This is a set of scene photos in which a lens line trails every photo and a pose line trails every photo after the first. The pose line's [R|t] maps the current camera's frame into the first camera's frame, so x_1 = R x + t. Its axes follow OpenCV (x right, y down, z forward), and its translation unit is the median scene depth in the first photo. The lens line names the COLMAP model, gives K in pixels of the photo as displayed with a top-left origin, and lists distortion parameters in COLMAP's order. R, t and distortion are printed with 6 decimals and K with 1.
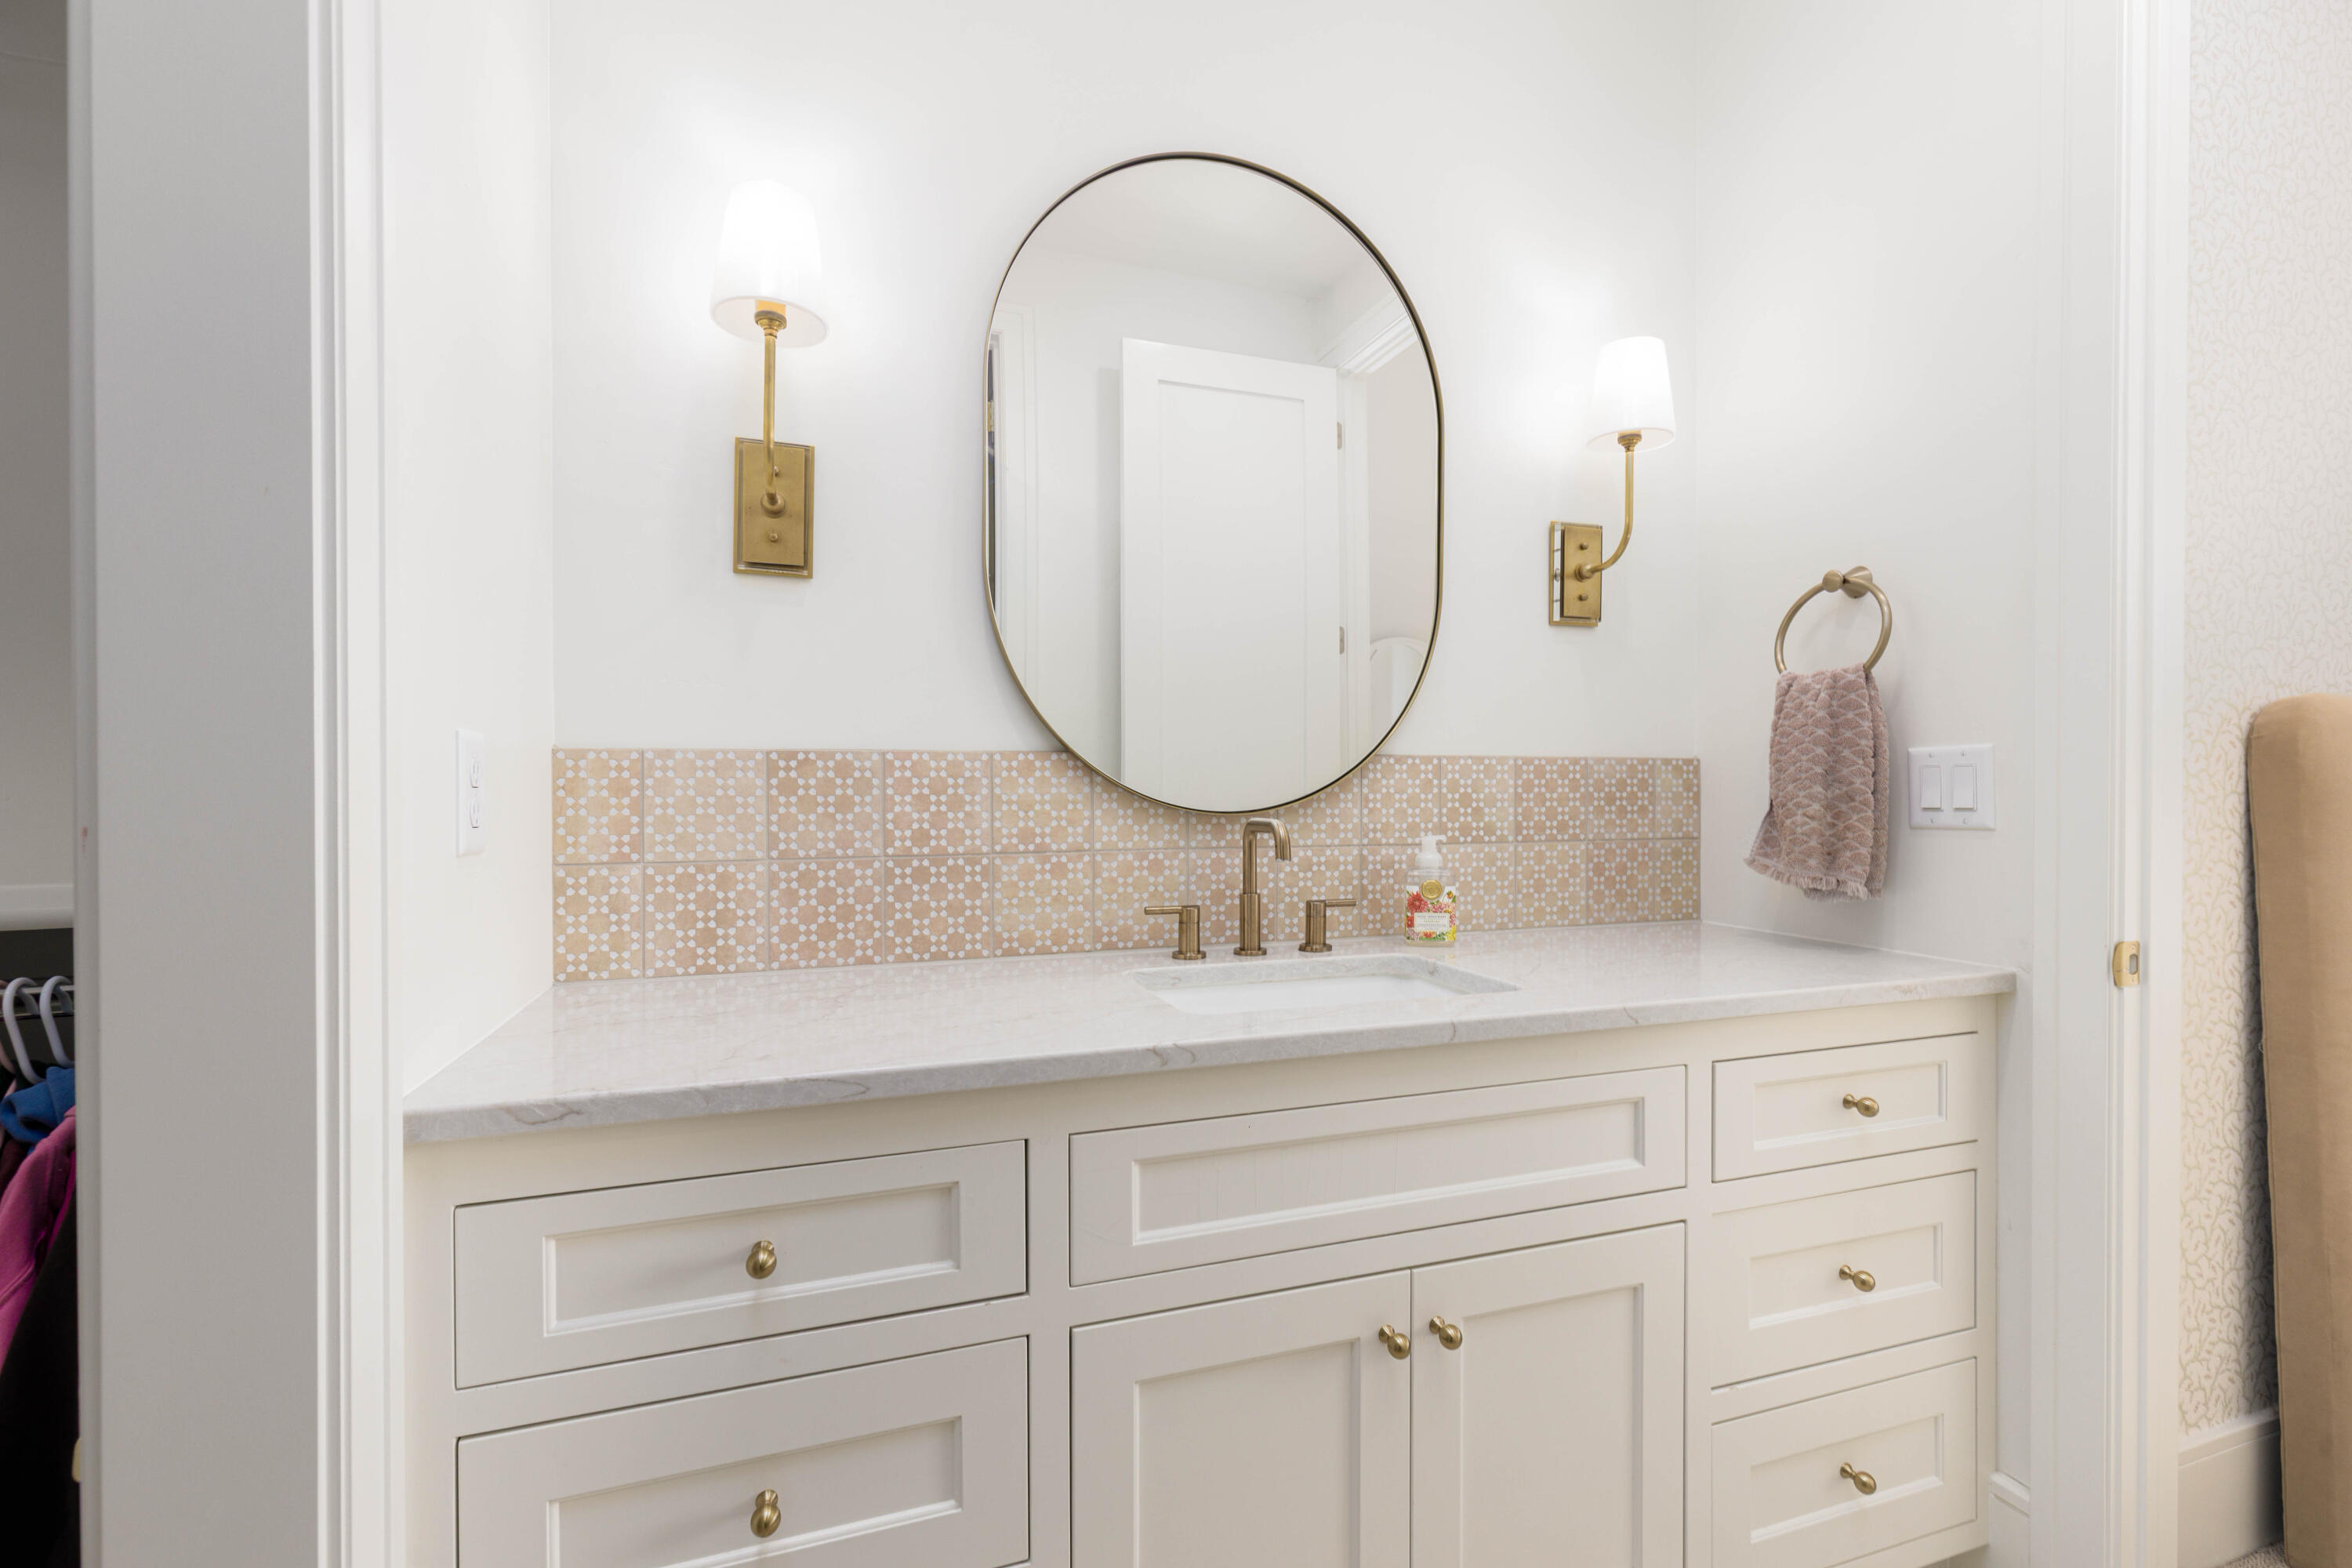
lens RADIAL K [[809.4, 0, 1175.3], [0, 809.4, 799.6], [0, 0, 1]] dist [0.001364, 0.000009]
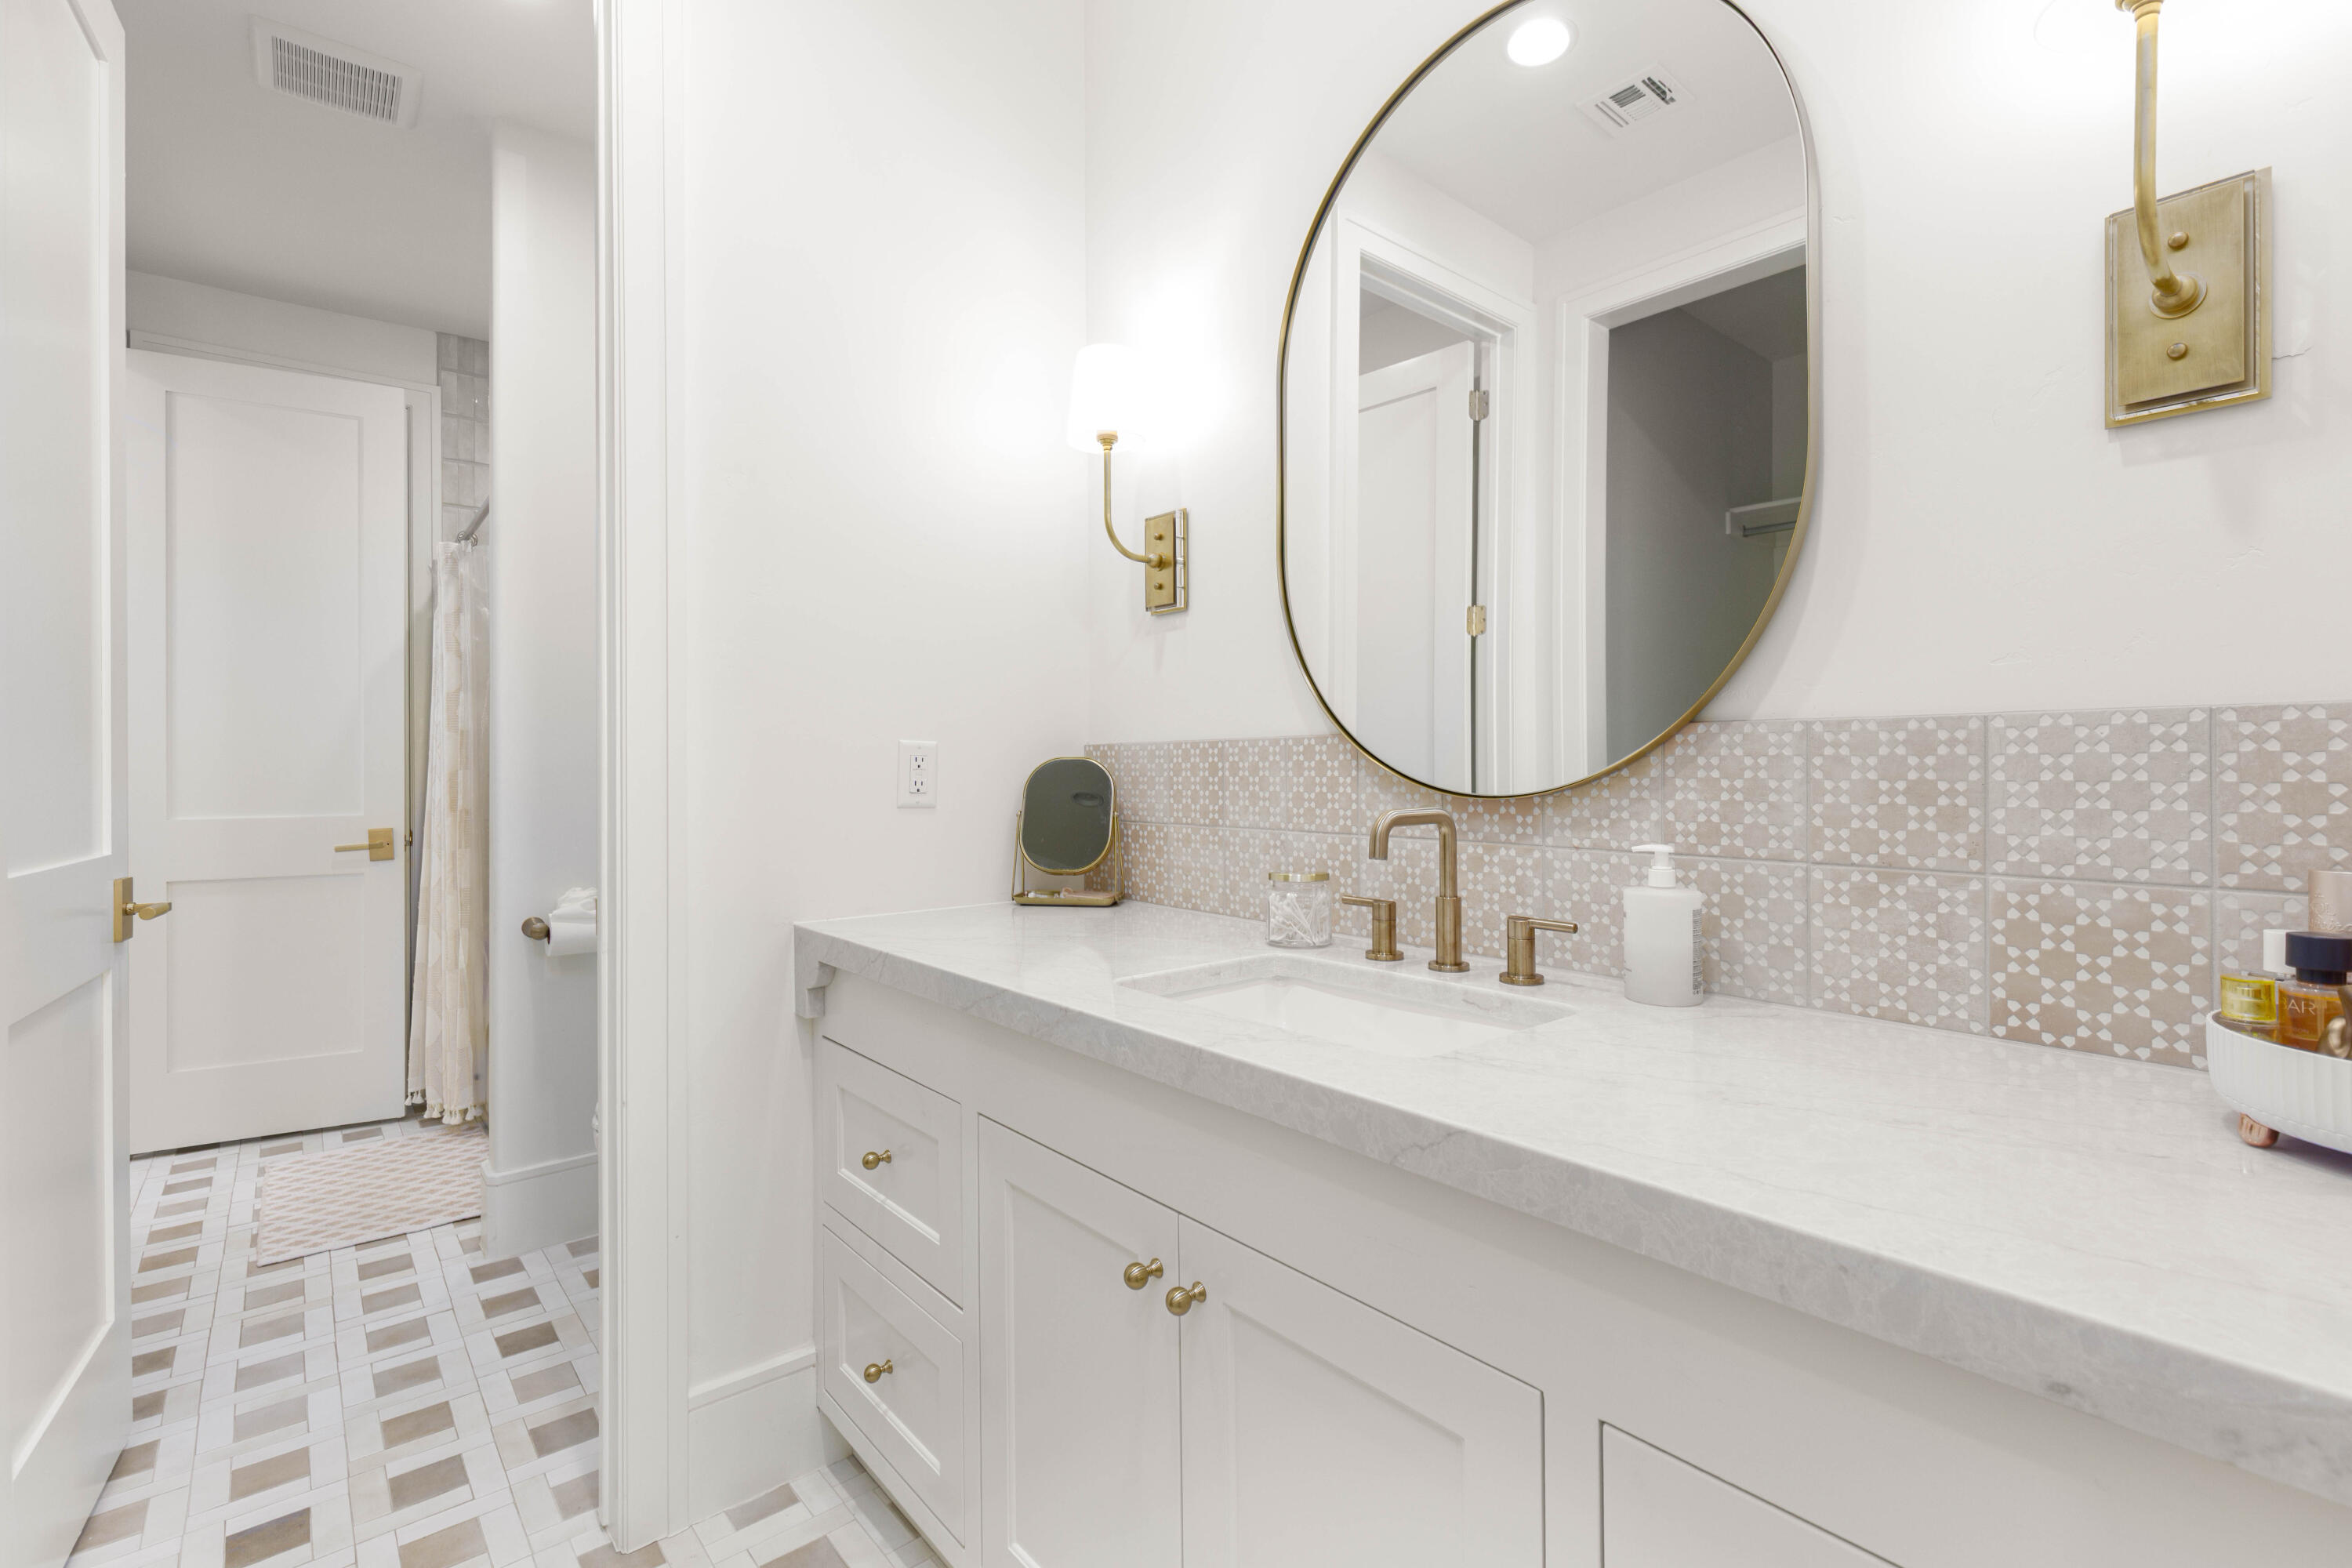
lens RADIAL K [[1054.9, 0, 1175.3], [0, 1054.9, 768.0], [0, 0, 1]] dist [-0.005950, -0.000289]
pose [[0.419514, 0.000314, -0.907749, 0.393107], [-0.014502, 0.999875, -0.006356, -0.002516], [0.907633, 0.015831, 0.419466, 0.106220]]
